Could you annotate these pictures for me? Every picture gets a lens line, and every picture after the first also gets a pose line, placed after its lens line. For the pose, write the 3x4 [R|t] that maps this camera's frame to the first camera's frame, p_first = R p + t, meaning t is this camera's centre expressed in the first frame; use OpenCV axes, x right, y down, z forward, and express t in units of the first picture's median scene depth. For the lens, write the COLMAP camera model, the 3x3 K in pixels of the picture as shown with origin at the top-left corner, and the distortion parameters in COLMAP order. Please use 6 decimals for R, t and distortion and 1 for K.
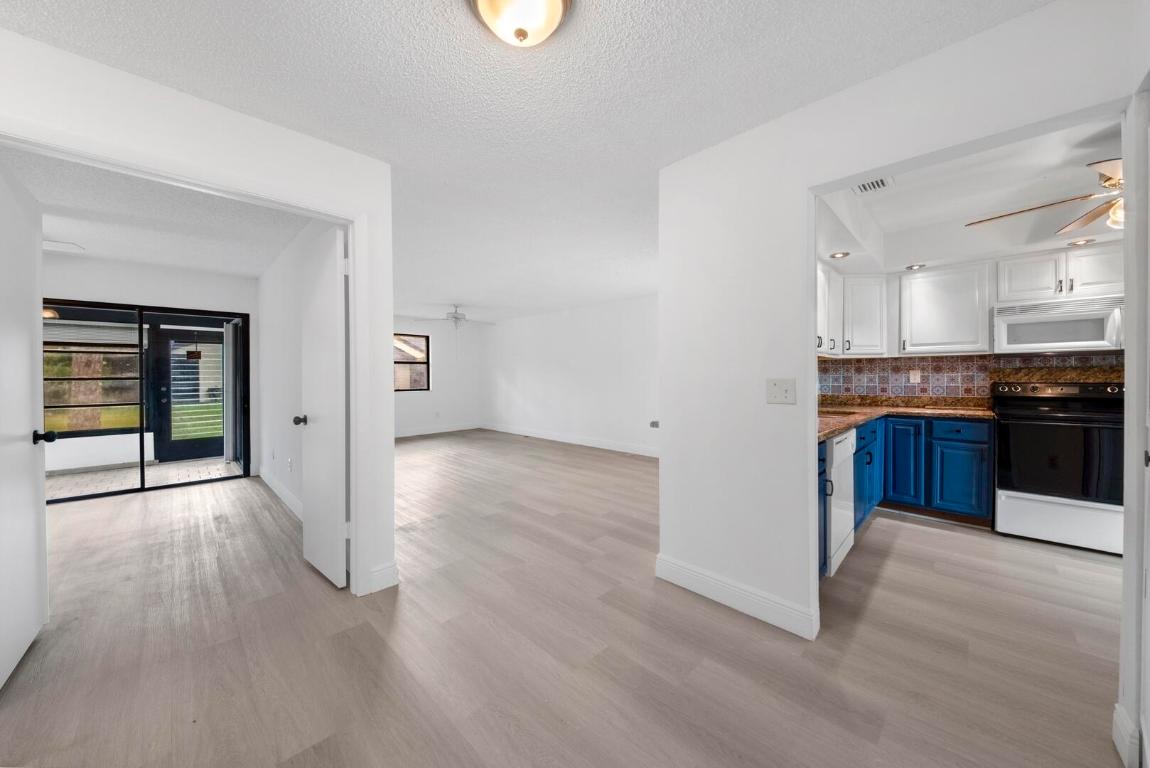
lens RADIAL K [[395.1, 0, 575.0], [0, 395.1, 384.0], [0, 0, 1]] dist [-0.020691, 0.000006]
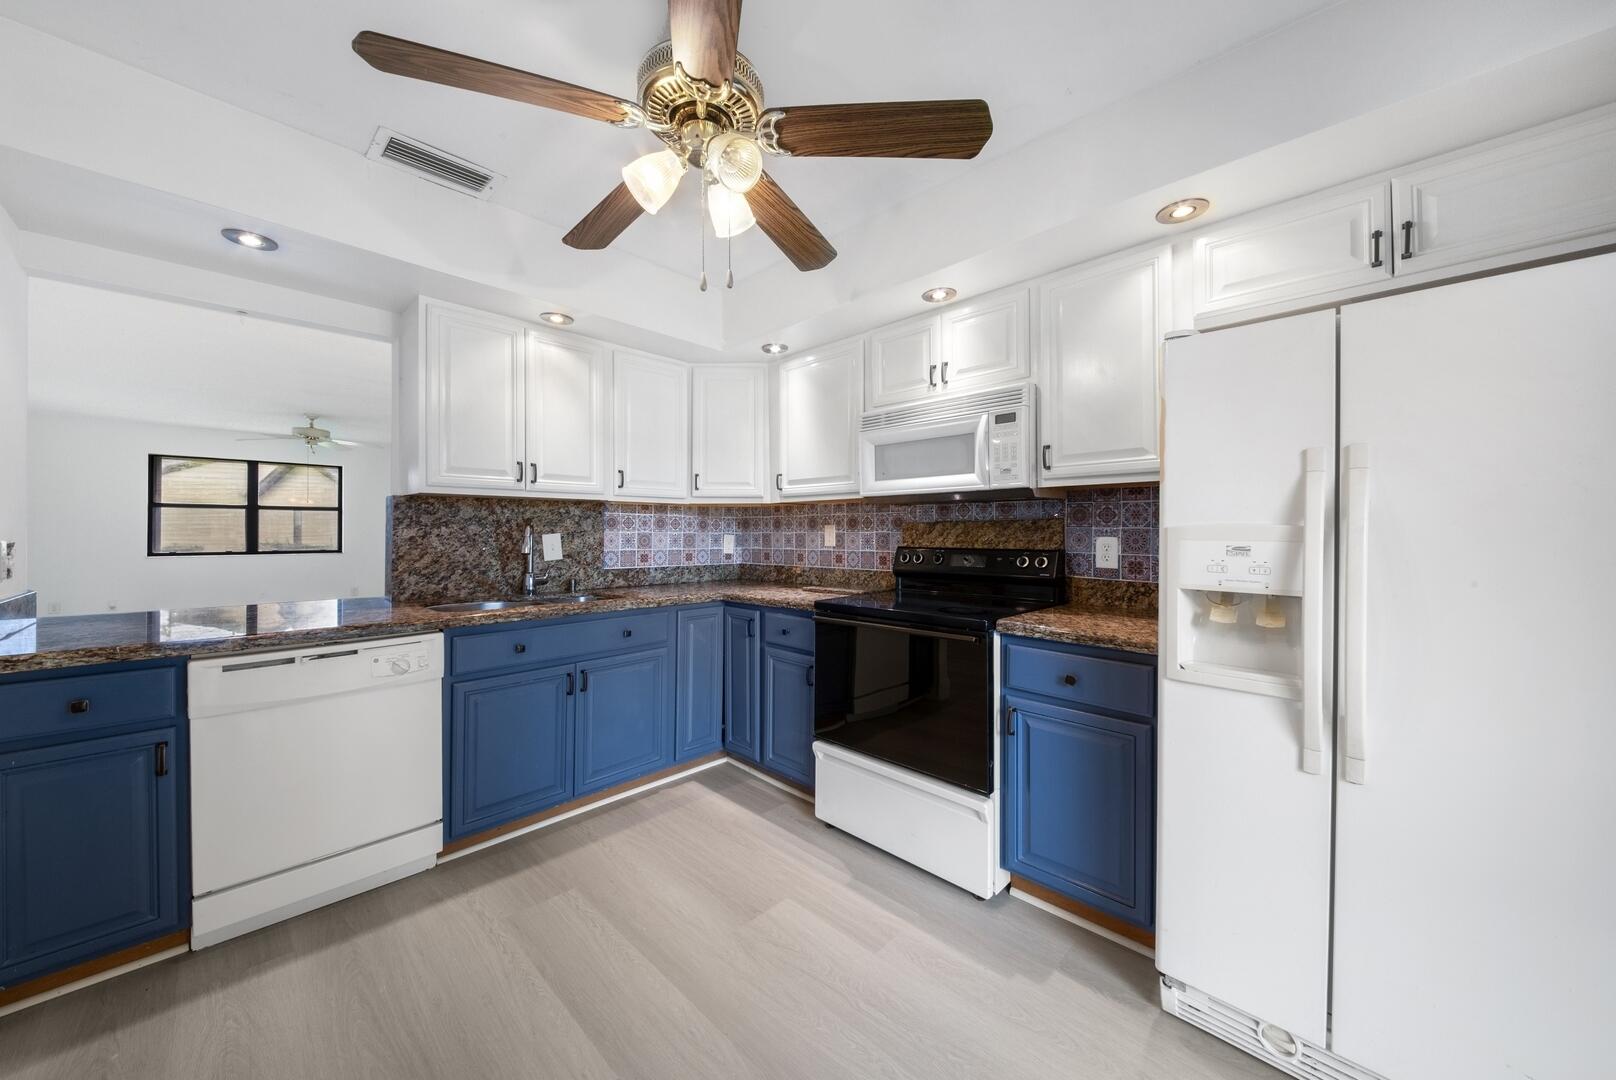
lens RADIAL K [[563.4, 0, 811.6], [0, 563.4, 537.1], [0, 0, 1]] dist [0.021575, 0.000004]
pose [[0.999636, 0.005978, 0.026327, 0.890762], [-0.005749, 0.999945, -0.008772, -0.010079], [-0.026378, 0.008617, 0.999615, 0.148129]]
